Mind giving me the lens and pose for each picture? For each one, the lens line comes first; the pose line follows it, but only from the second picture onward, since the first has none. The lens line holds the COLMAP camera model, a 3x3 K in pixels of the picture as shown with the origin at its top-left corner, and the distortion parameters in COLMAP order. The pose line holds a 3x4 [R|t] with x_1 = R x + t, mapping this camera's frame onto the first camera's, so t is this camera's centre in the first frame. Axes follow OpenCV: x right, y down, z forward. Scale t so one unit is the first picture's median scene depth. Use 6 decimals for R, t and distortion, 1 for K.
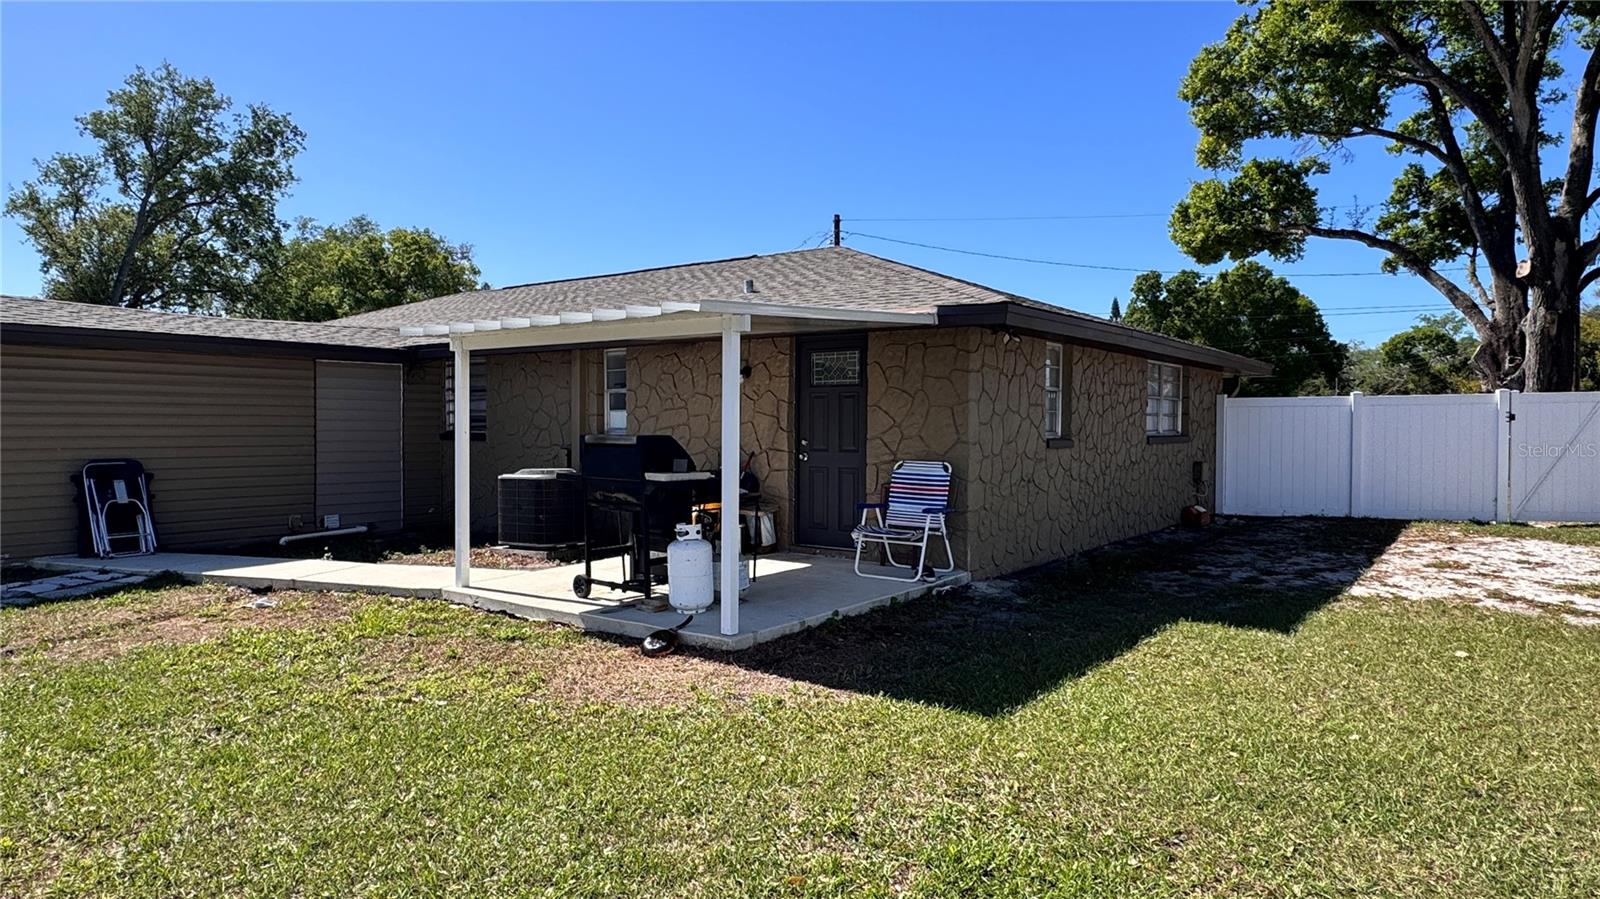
lens RADIAL K [[976.6, 0, 807.1], [0, 976.6, 442.8], [0, 0, 1]] dist [-0.003242, 0.002383]
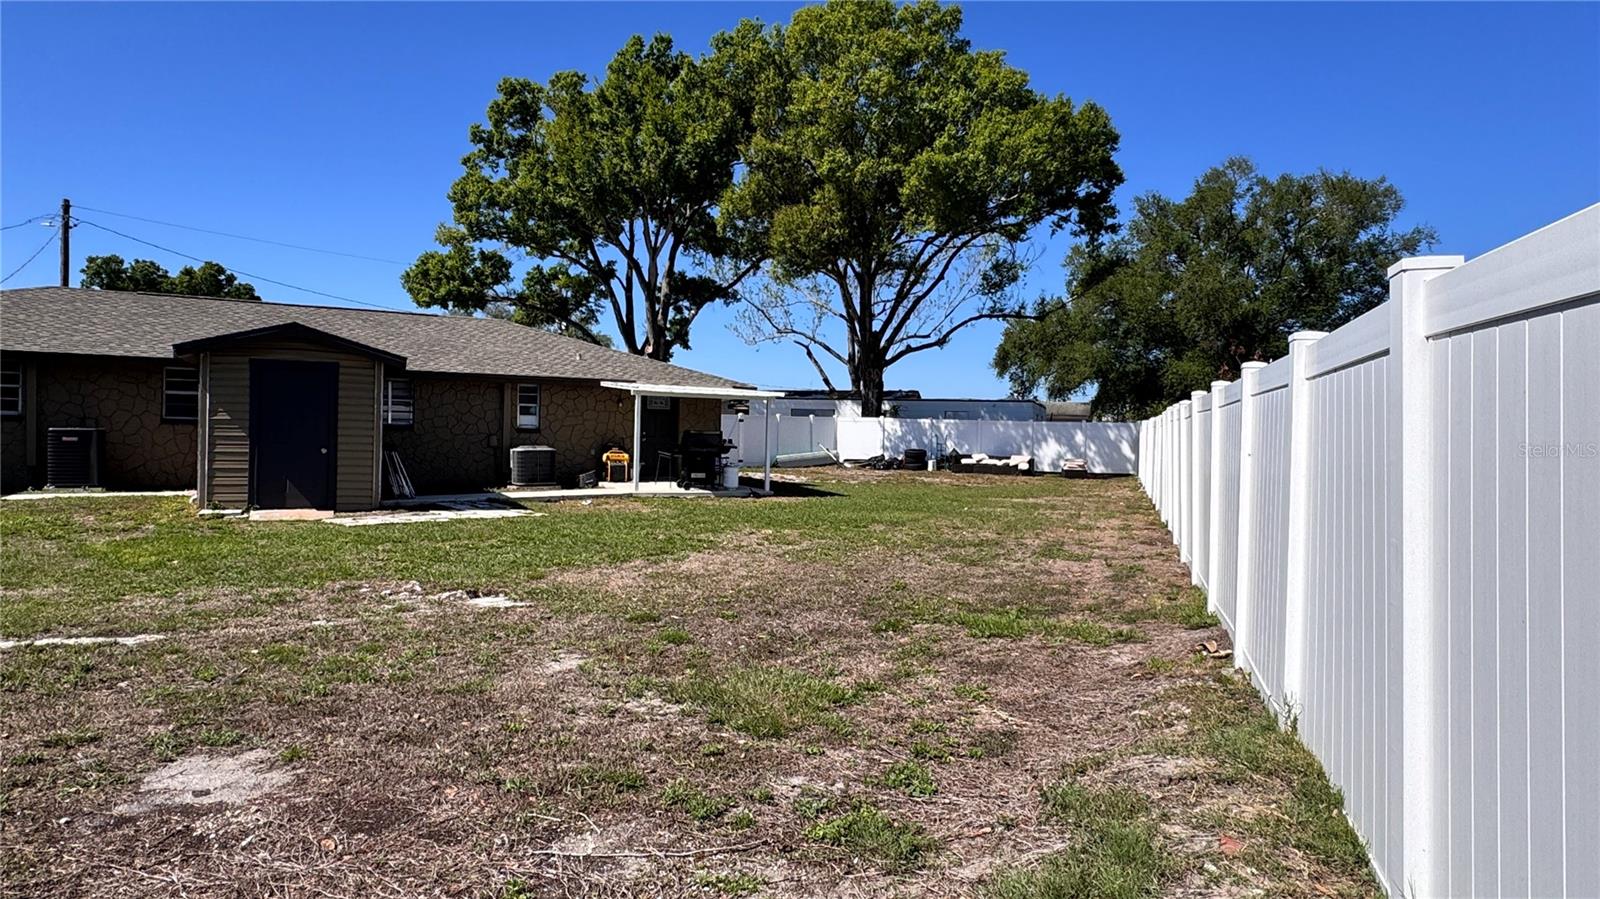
lens RADIAL K [[976.6, 0, 801.9], [0, 976.6, 450.6], [0, 0, 1]] dist [-0.003242, 0.002383]
pose [[0.434066, -0.012203, 0.900799, -1.585617], [-0.003744, 0.999875, 0.015350, 0.004590], [-0.900873, -0.010036, 0.433966, -0.291297]]
